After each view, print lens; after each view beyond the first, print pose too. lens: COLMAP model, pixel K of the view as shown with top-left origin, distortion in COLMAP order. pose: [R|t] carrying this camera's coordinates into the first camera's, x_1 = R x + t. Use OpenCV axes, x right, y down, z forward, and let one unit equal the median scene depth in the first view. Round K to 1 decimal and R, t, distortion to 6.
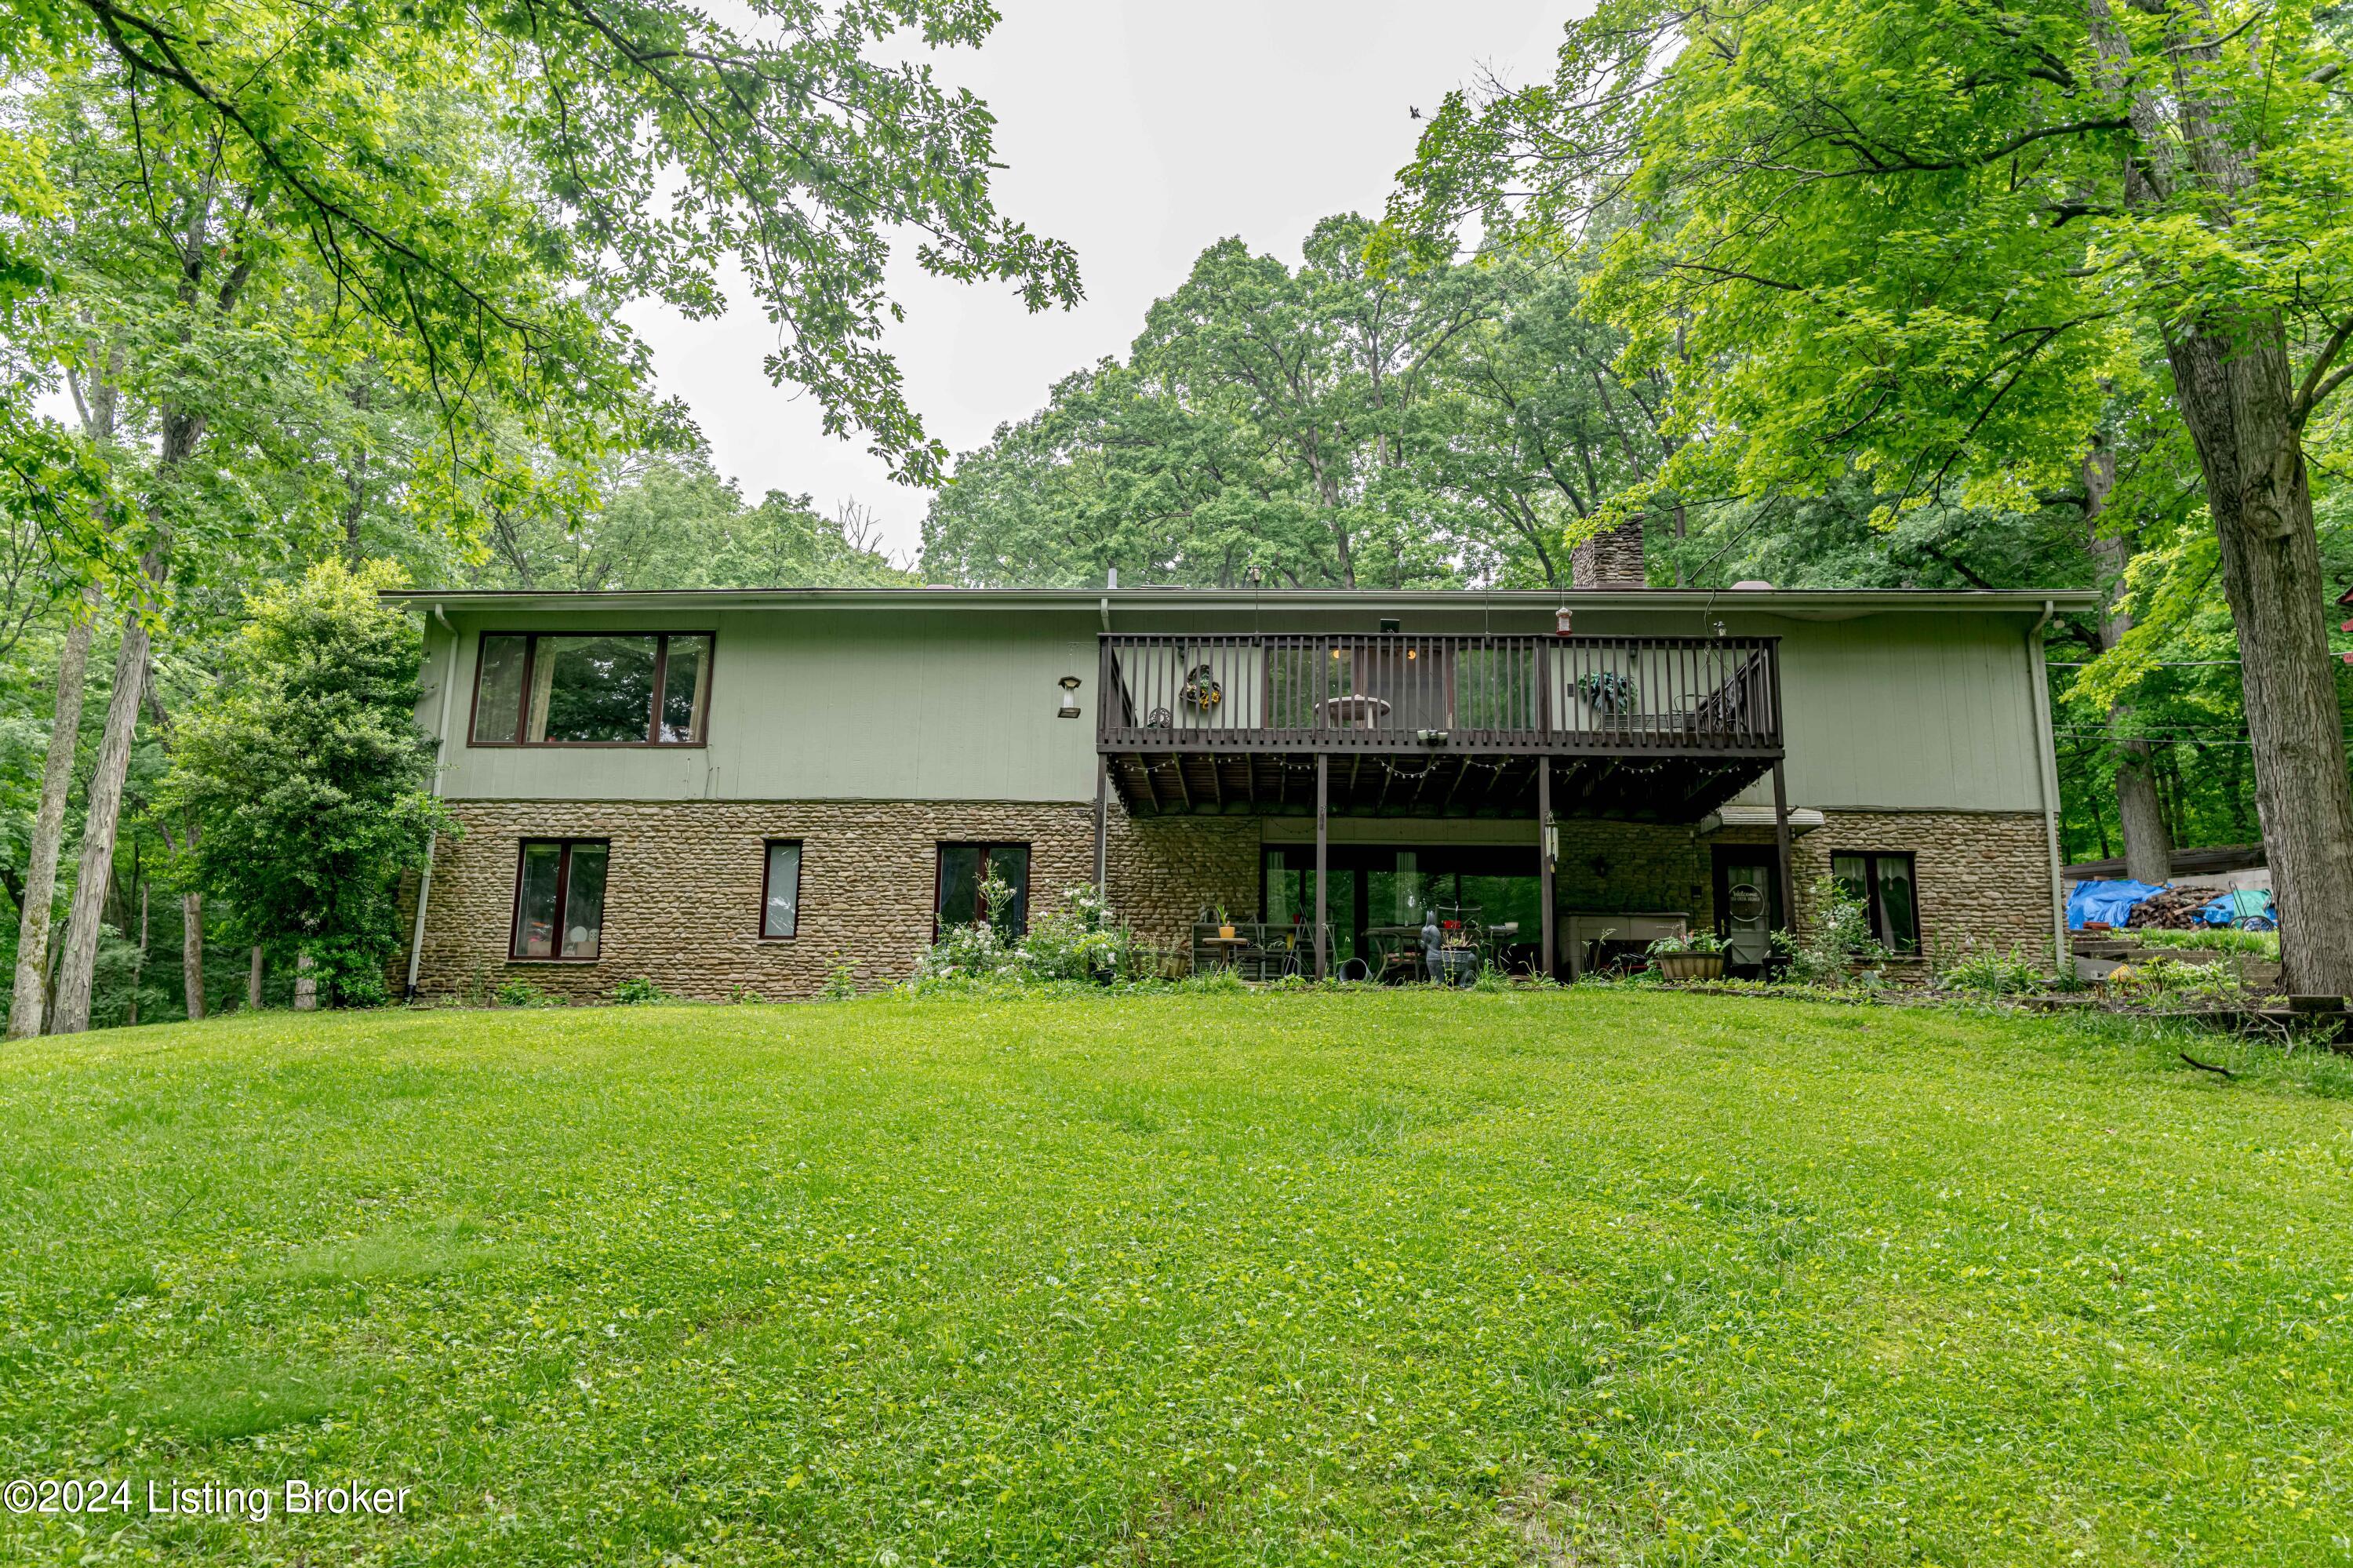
lens RADIAL K [[1580.7, 0, 1176.3], [0, 1580.7, 785.3], [0, 0, 1]] dist [-0.000908, -0.000046]
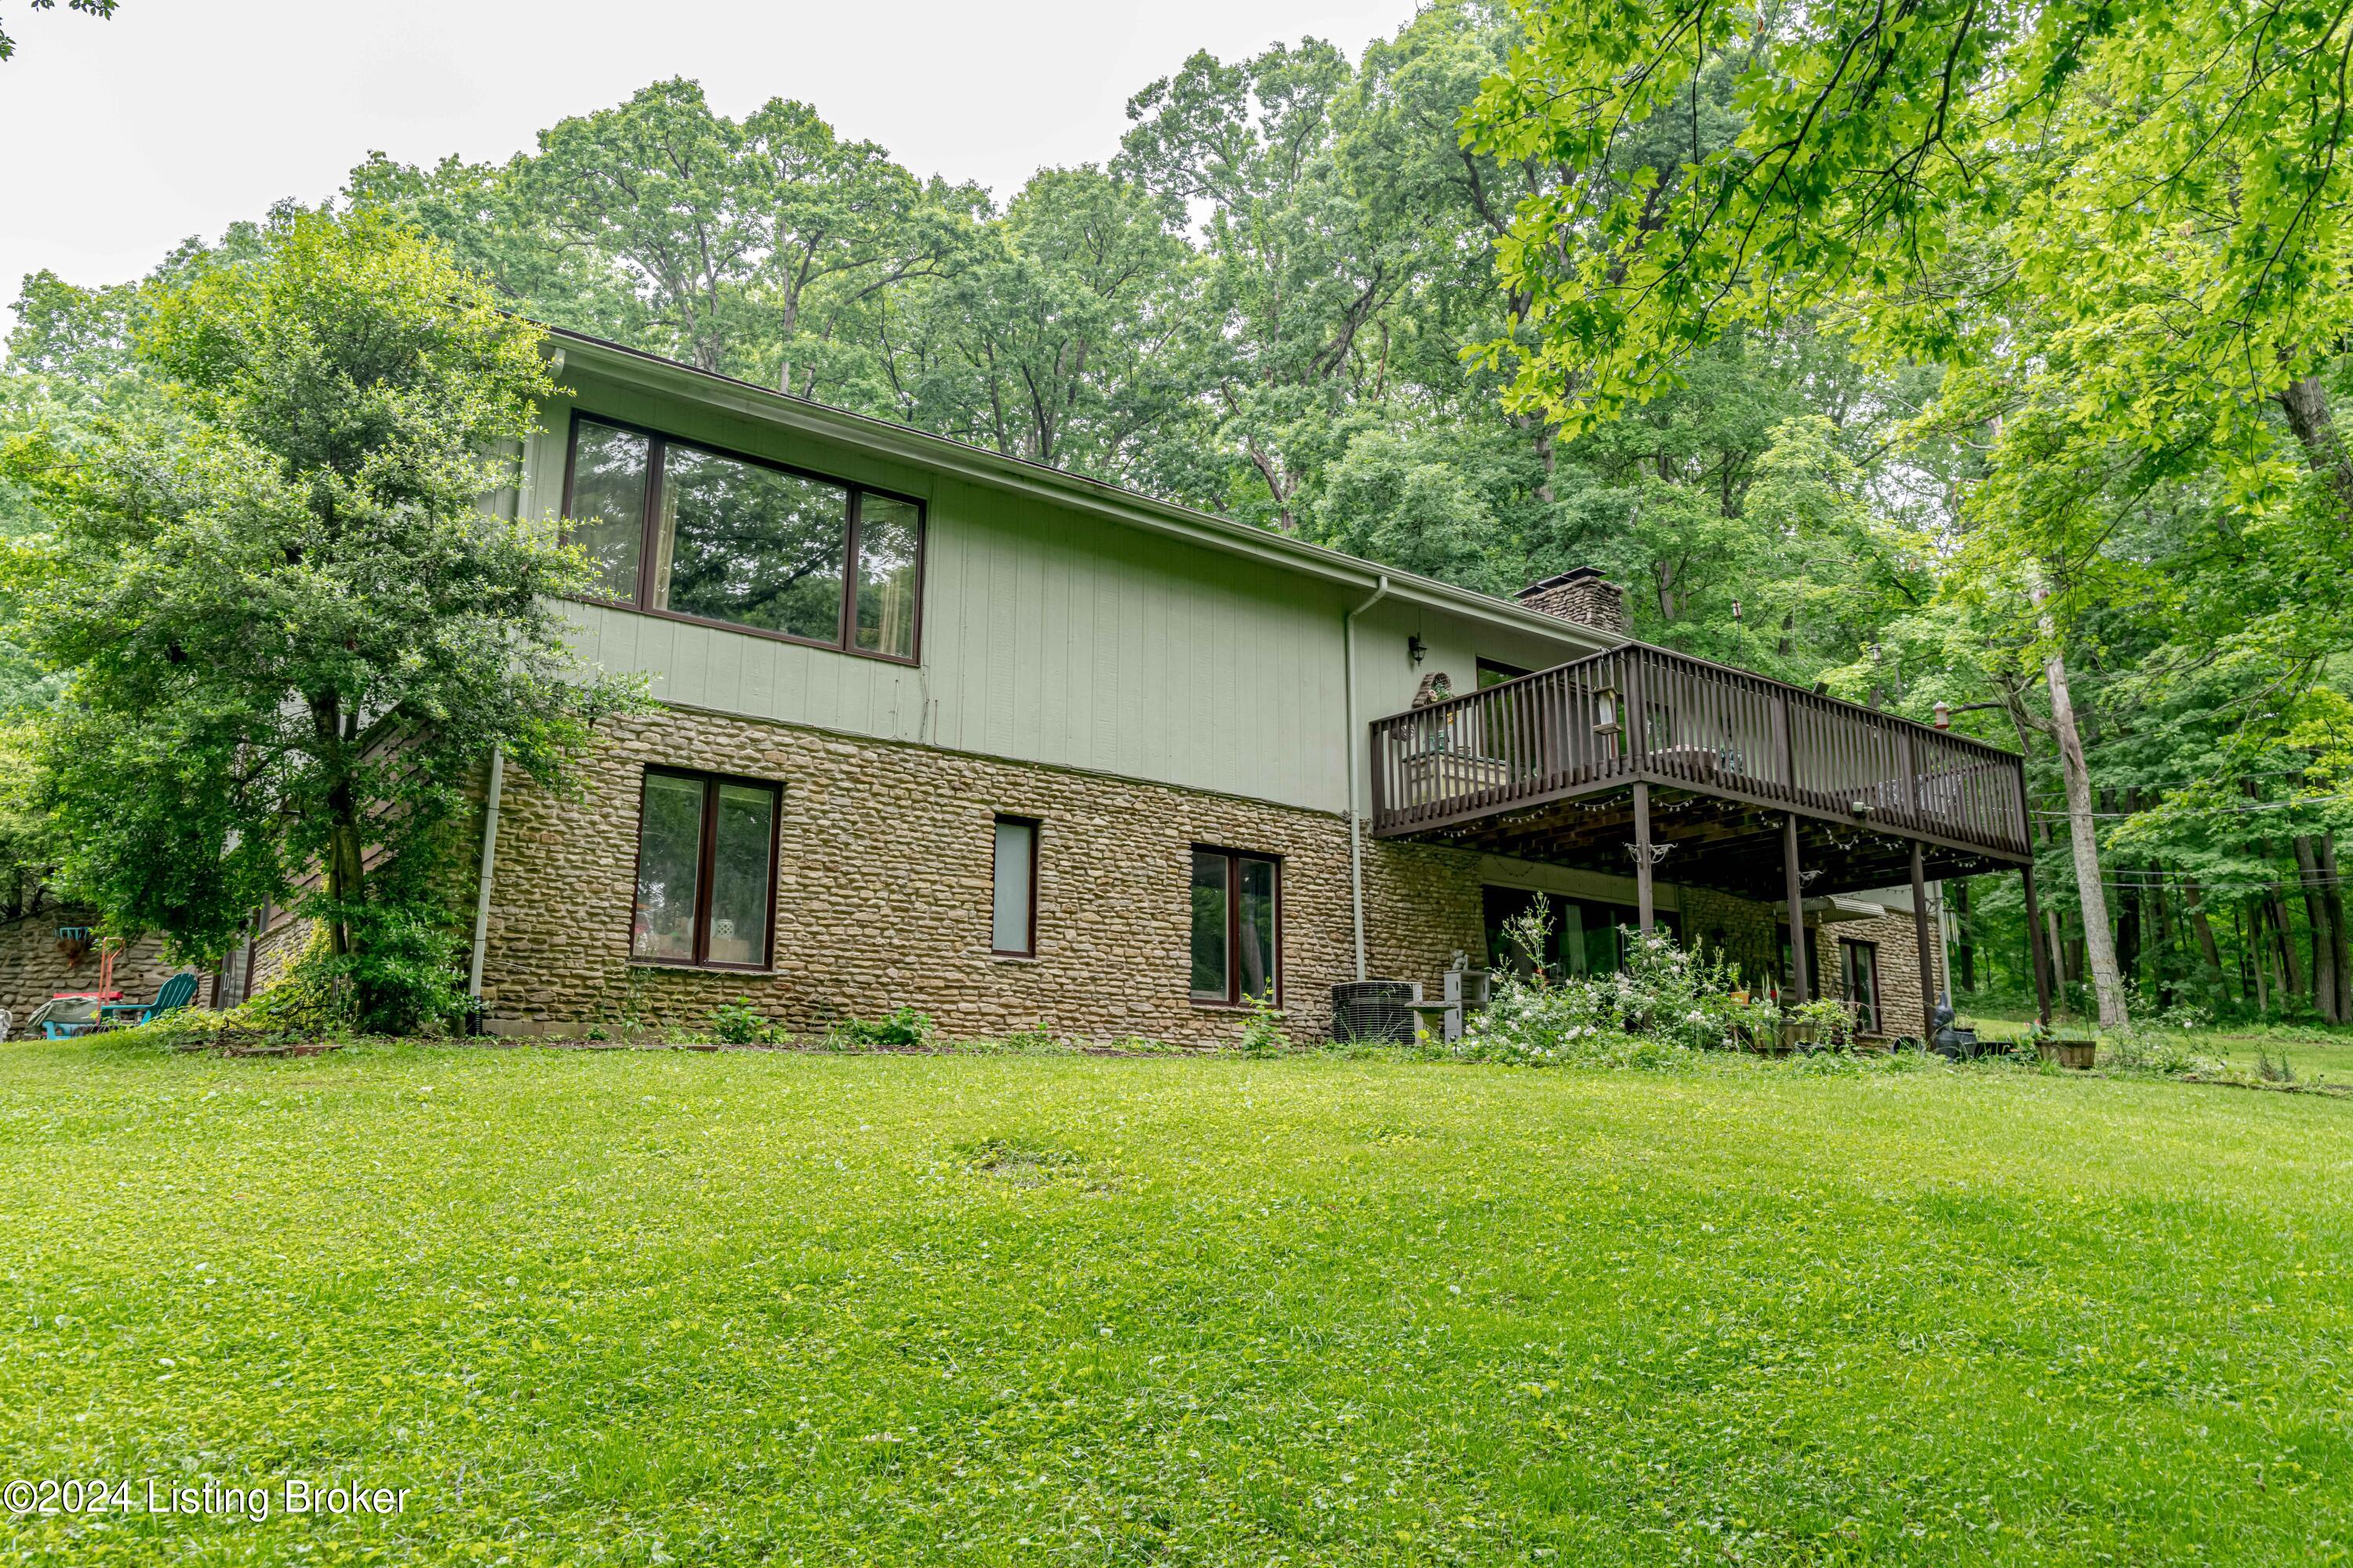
lens RADIAL K [[1683.4, 0, 1176.5], [0, 1683.4, 785.4], [0, 0, 1]] dist [0.001021, 0.000815]
pose [[0.763121, 0.125398, 0.633973, -0.677091], [-0.128147, 0.990876, -0.041740, 0.043036], [-0.633423, -0.049389, 0.772228, 0.369400]]
